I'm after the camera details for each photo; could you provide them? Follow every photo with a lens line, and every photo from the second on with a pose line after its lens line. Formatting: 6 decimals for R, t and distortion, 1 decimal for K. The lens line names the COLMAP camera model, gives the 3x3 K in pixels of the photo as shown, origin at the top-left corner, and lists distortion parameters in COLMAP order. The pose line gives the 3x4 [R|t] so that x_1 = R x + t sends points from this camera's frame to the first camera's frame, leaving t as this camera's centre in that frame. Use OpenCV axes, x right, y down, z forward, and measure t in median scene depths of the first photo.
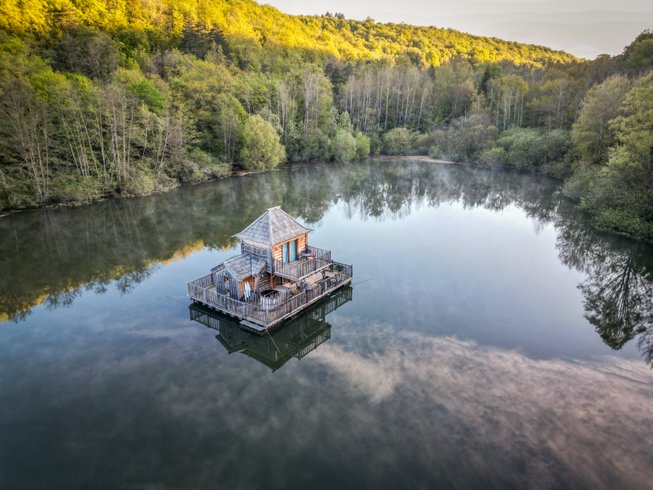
lens RADIAL K [[467.4, 0, 326.5], [0, 467.4, 245.0], [0, 0, 1]] dist [0.088717, -0.077091]
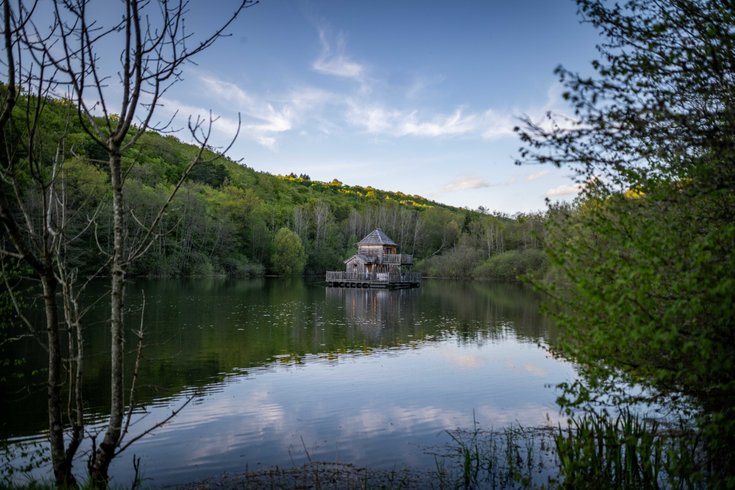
lens RADIAL K [[677.1, 0, 367.5], [0, 677.1, 245.0], [0, 0, 1]] dist [0.036139, 0.008395]
pose [[0.980755, 0.030503, 0.192843, -0.246436], [0.044178, 0.927430, -0.371377, 0.349063], [-0.190177, 0.372750, 0.908235, -0.465265]]
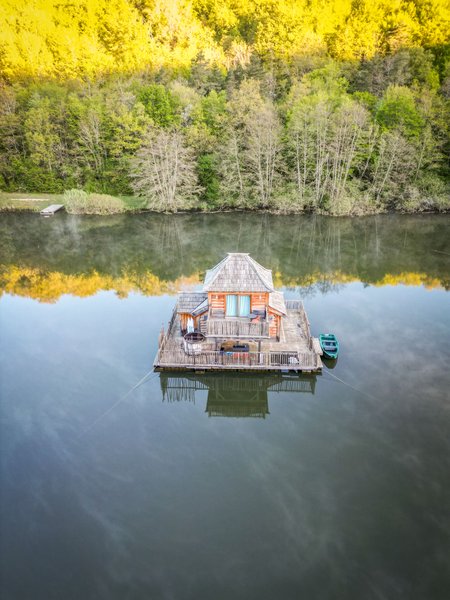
lens RADIAL K [[429.5, 0, 225.0], [0, 429.5, 300.0], [0, 0, 1]] dist [0.088717, -0.077091]
pose [[0.543149, 0.340274, -0.767595, 0.203953], [-0.252948, 0.938041, 0.236846, -0.069825], [0.800628, 0.065519, 0.595568, 0.184210]]
